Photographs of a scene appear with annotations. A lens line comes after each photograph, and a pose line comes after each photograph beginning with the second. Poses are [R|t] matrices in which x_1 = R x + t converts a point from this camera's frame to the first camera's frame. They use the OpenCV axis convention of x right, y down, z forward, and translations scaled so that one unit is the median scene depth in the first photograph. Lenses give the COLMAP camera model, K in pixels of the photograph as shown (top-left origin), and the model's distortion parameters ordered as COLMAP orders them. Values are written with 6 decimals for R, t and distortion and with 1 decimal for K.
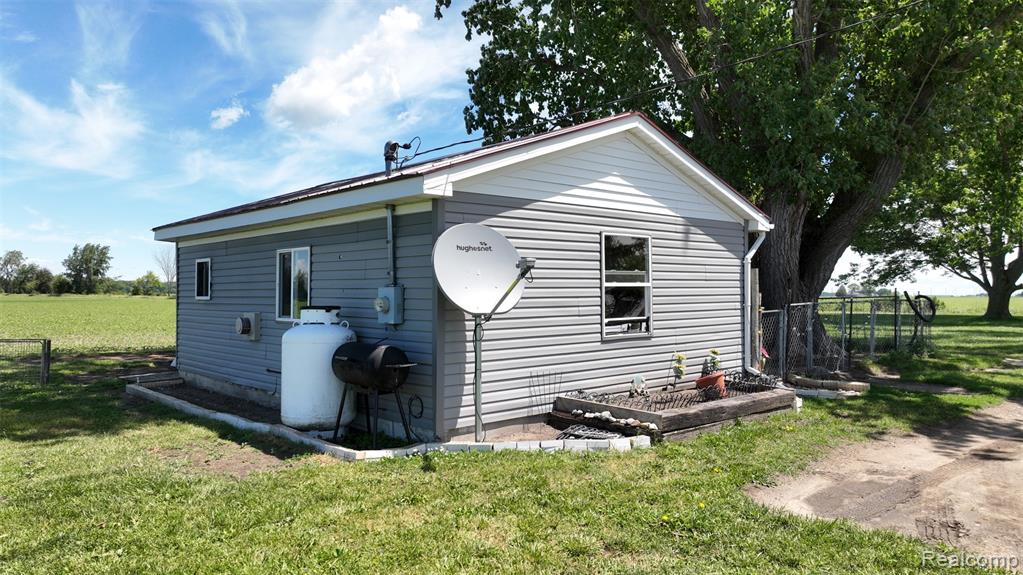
lens RADIAL K [[726.6, 0, 512.0], [0, 726.6, 291.7], [0, 0, 1]] dist [0.002685, -0.000105]
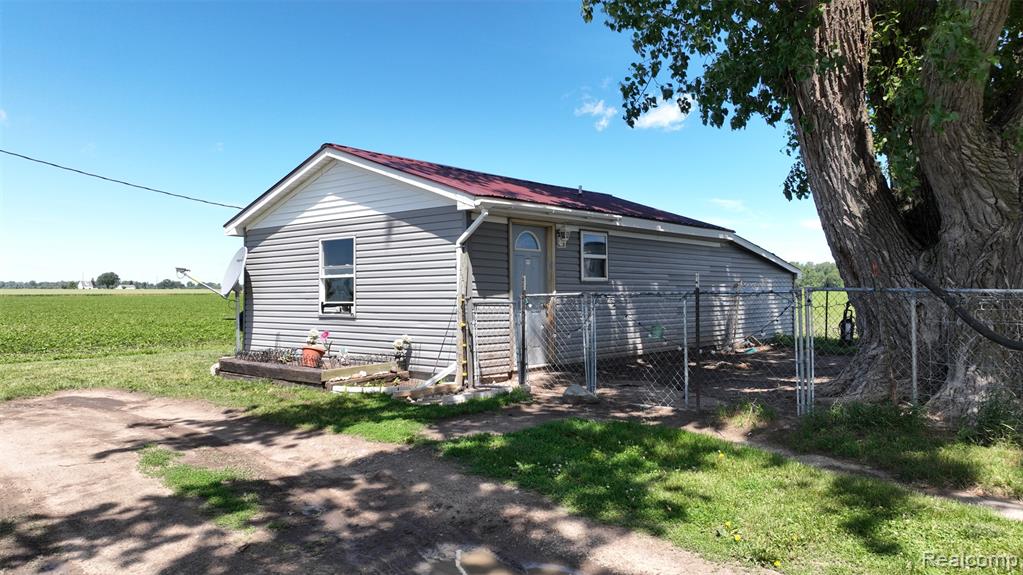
lens RADIAL K [[726.6, 0, 512.5], [0, 726.6, 284.2], [0, 0, 1]] dist [0.002685, -0.000105]
pose [[0.119580, -0.012869, -0.992741, 1.469406], [0.000947, 0.999917, -0.012848, 0.021335], [0.992824, 0.000596, 0.119582, 1.141544]]
